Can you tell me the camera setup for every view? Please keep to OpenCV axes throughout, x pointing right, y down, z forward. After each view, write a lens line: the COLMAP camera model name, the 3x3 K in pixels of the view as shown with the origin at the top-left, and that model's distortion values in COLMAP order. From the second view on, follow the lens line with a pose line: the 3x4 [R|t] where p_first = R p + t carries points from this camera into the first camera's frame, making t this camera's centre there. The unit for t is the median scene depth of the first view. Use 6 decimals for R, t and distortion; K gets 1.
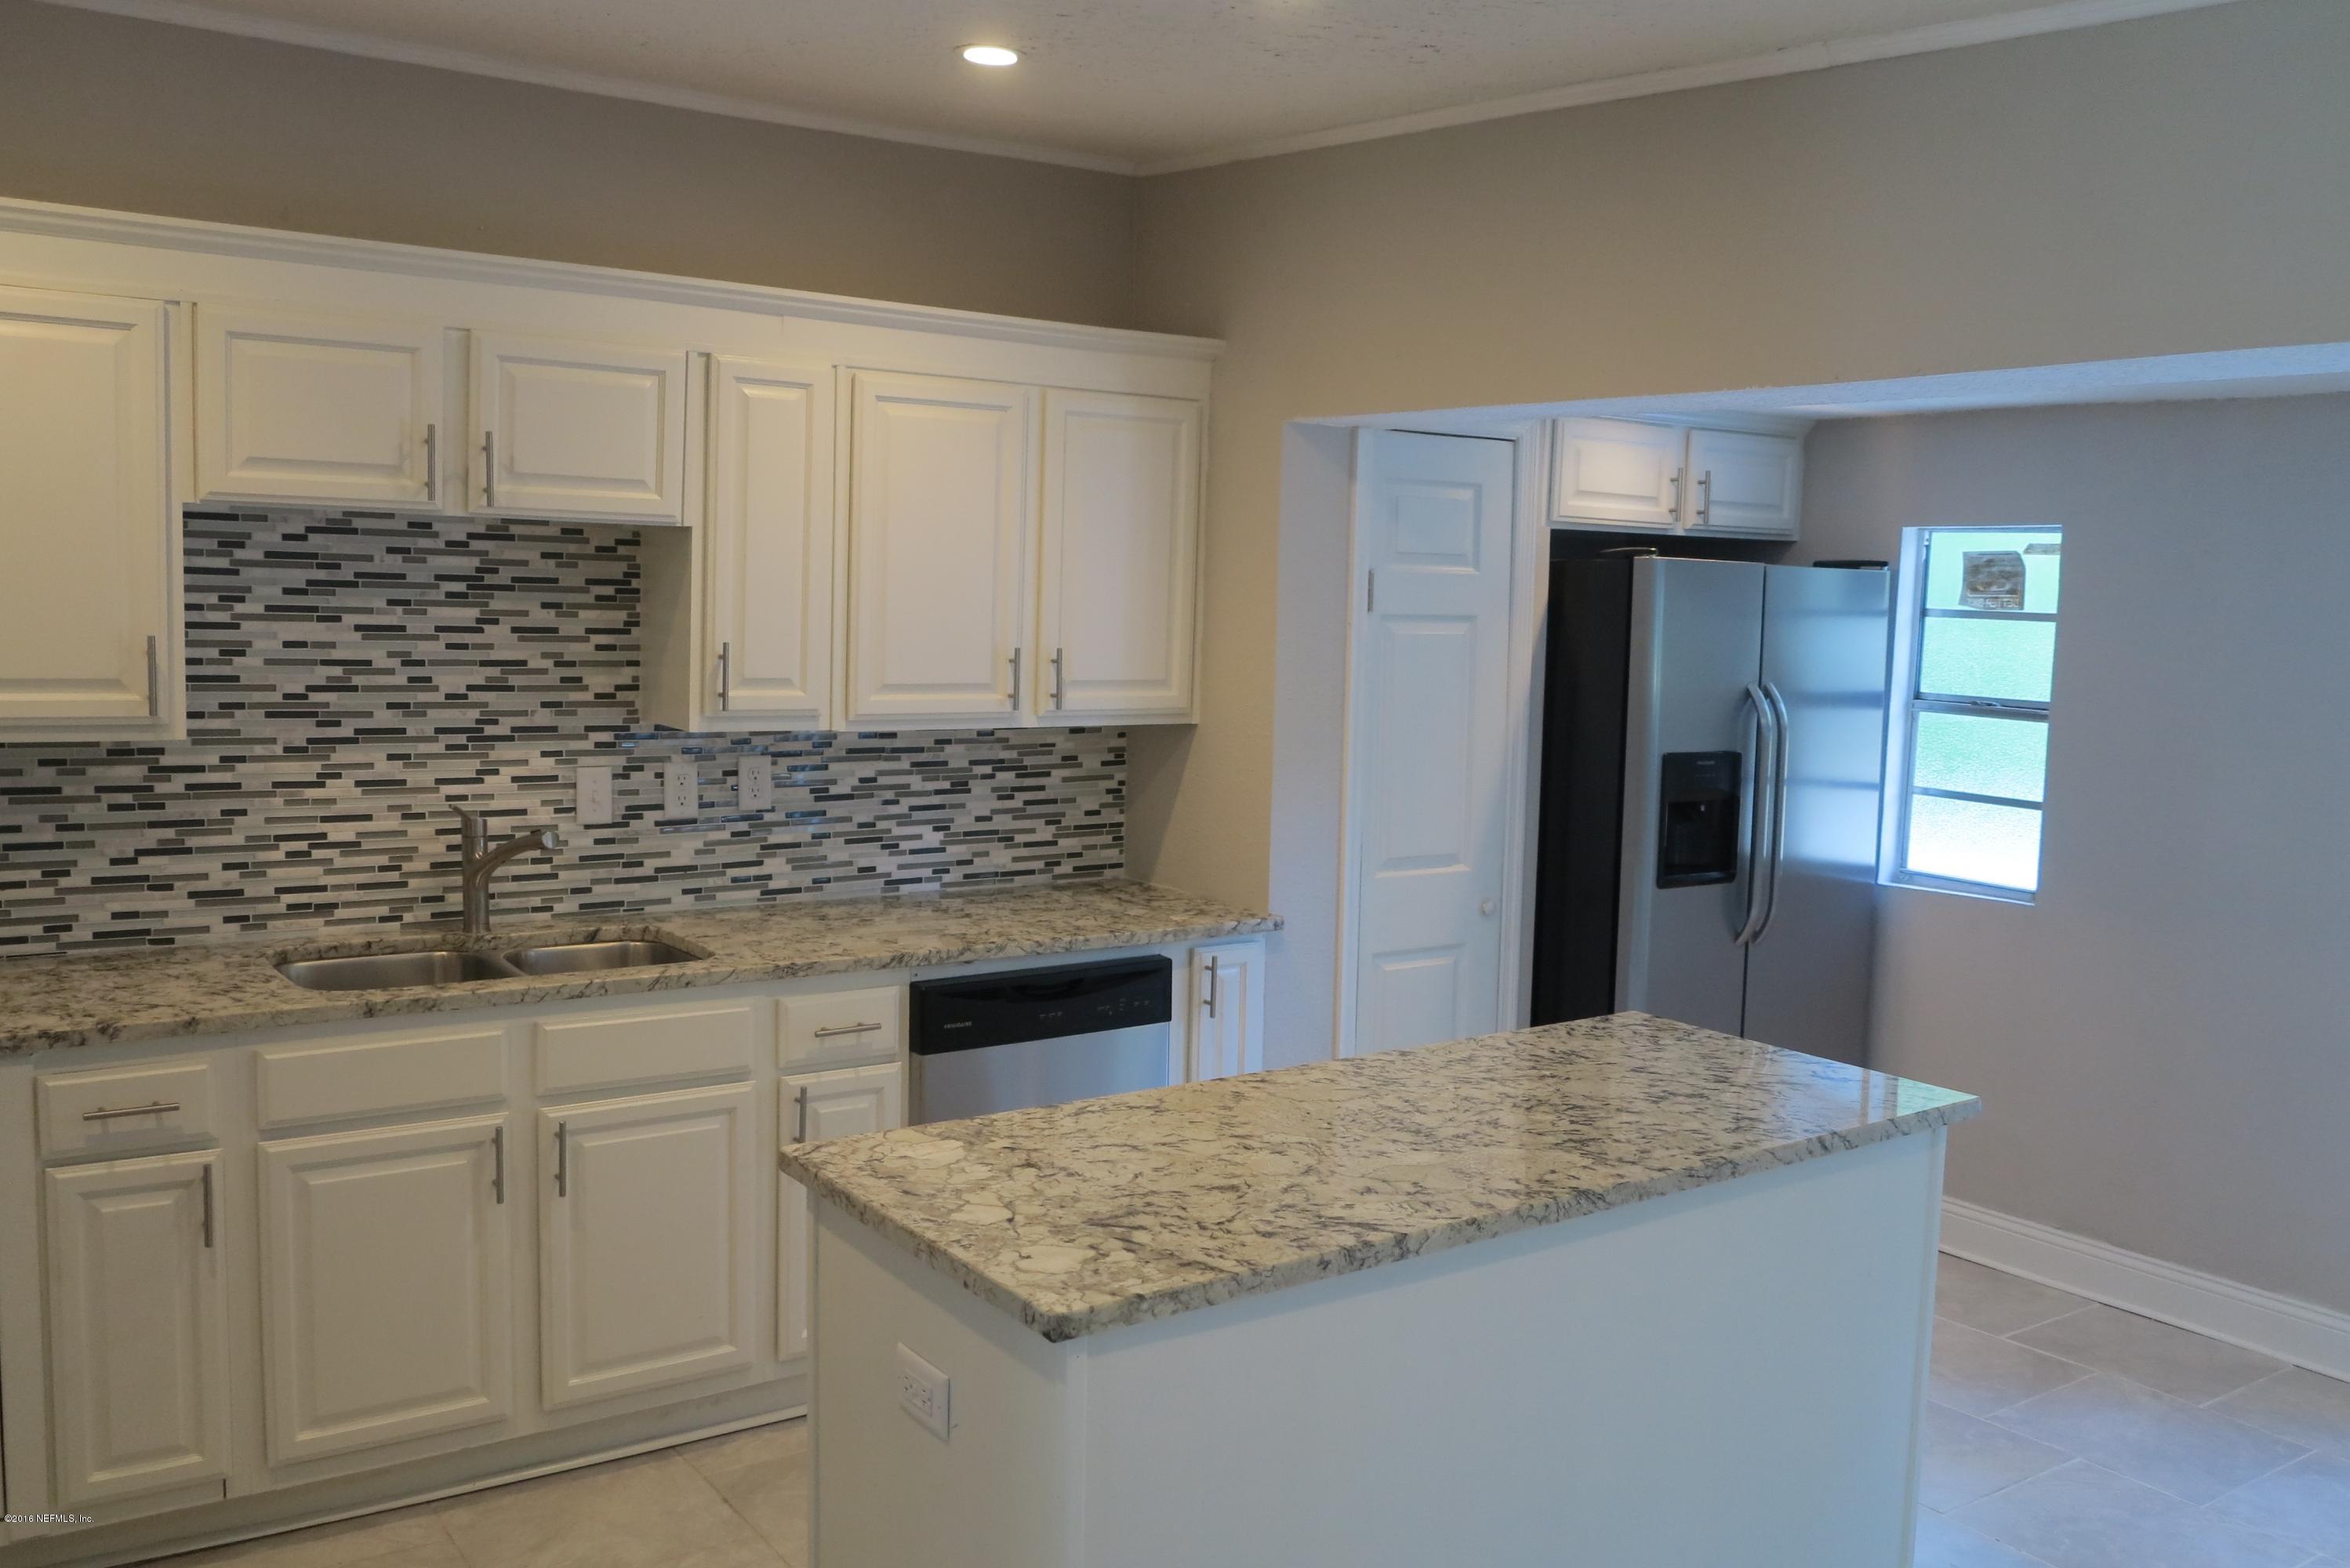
lens RADIAL K [[1936.4, 0, 1163.1], [0, 1936.4, 783.3], [0, 0, 1]] dist [-0.048753, 0.017009]
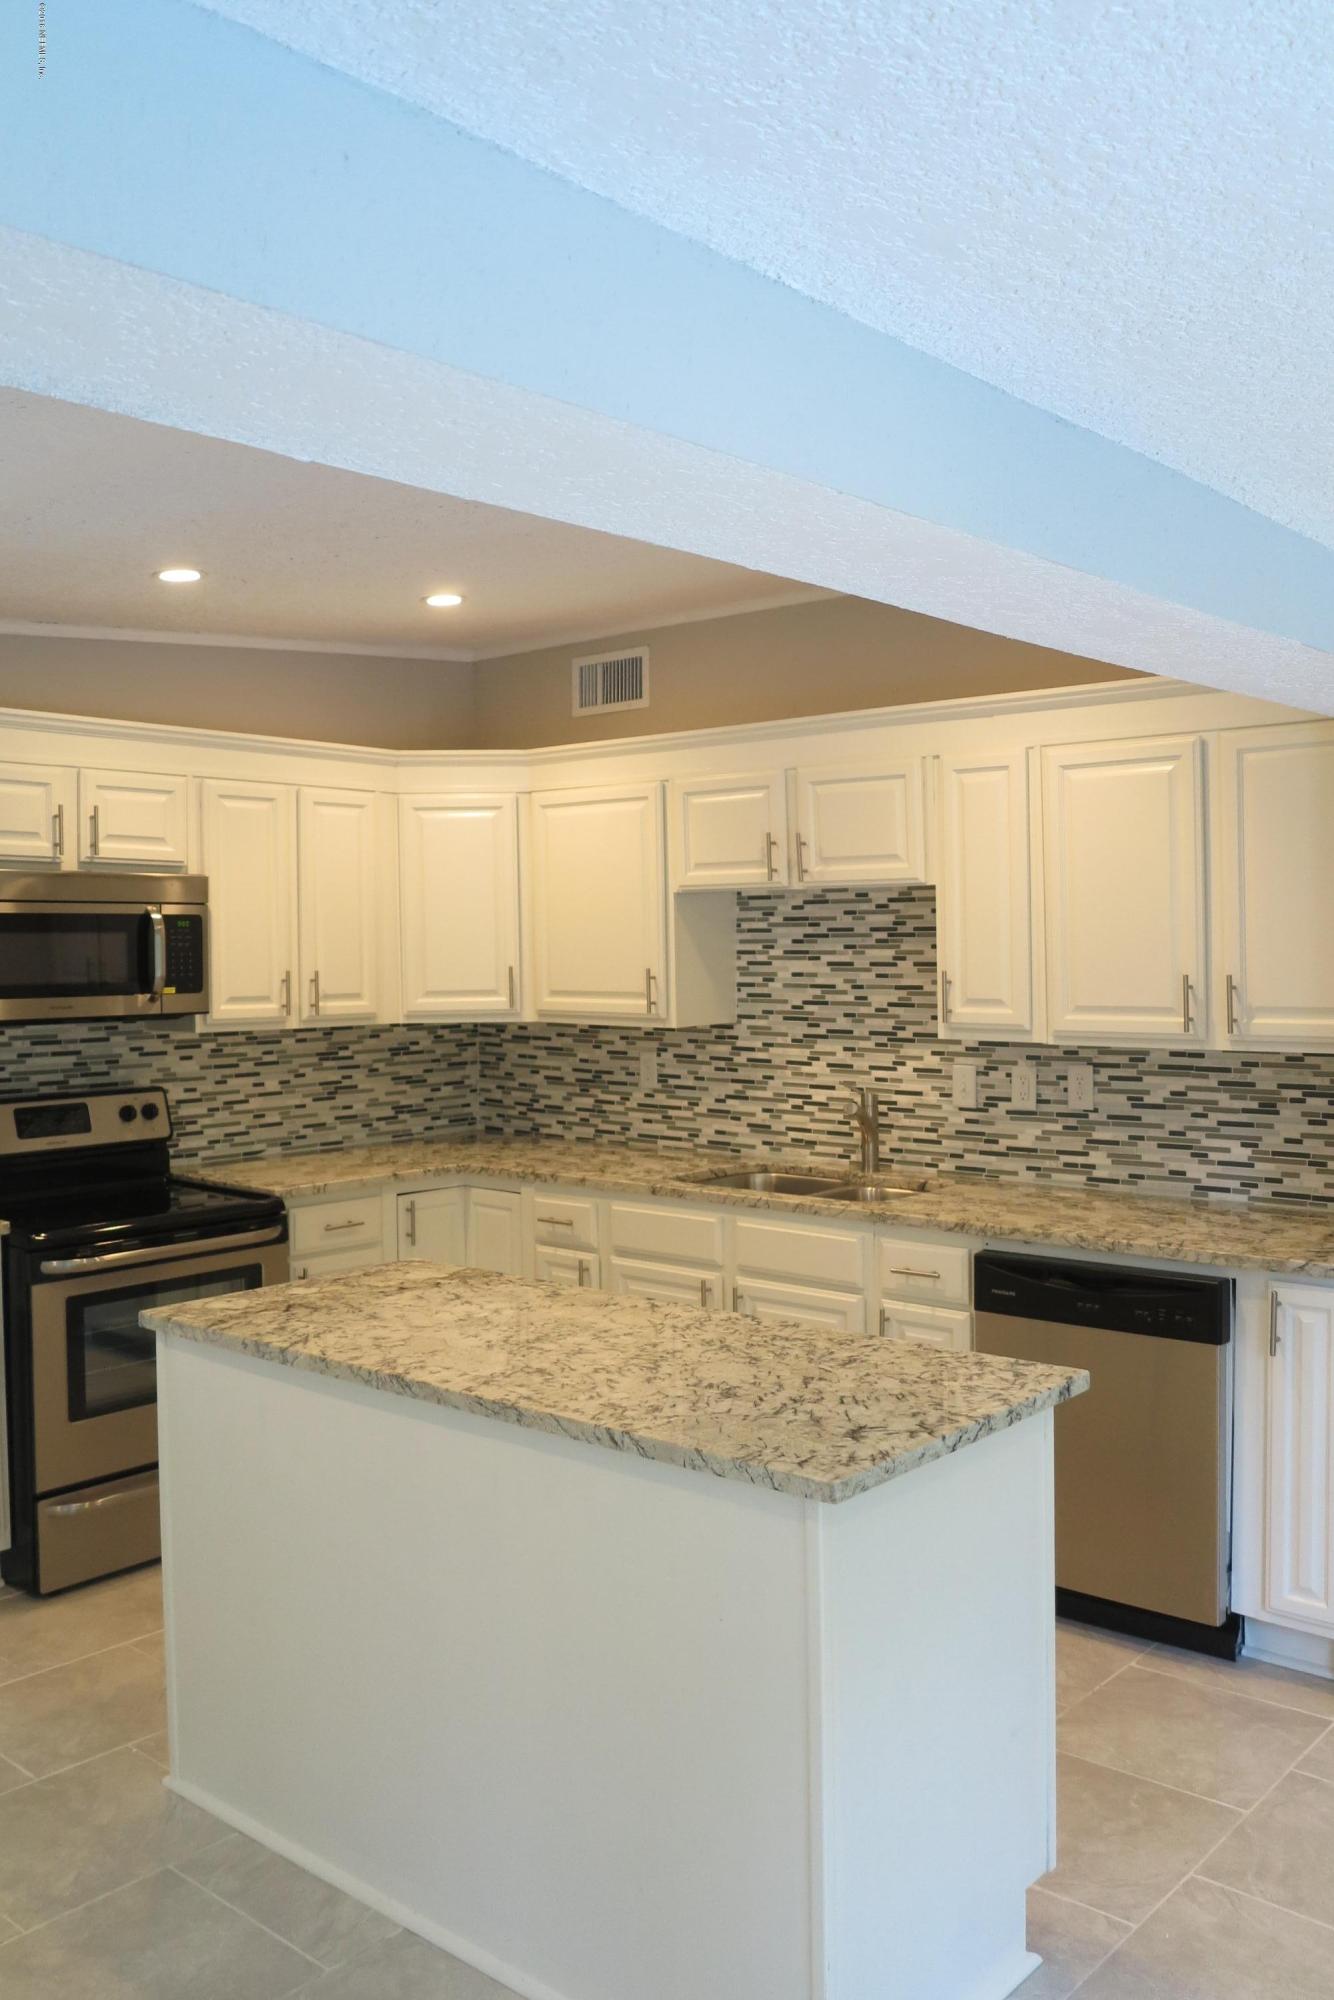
lens RADIAL K [[1648.1, 0, 657.7], [0, 1648.1, 1002.3], [0, 0, 1]] dist [-0.048753, 0.017009]
pose [[0.237875, 0.006421, -0.971275, 0.799871], [-0.075886, 0.997044, -0.011994, -0.022979], [0.968327, 0.076559, 0.237659, 0.533882]]
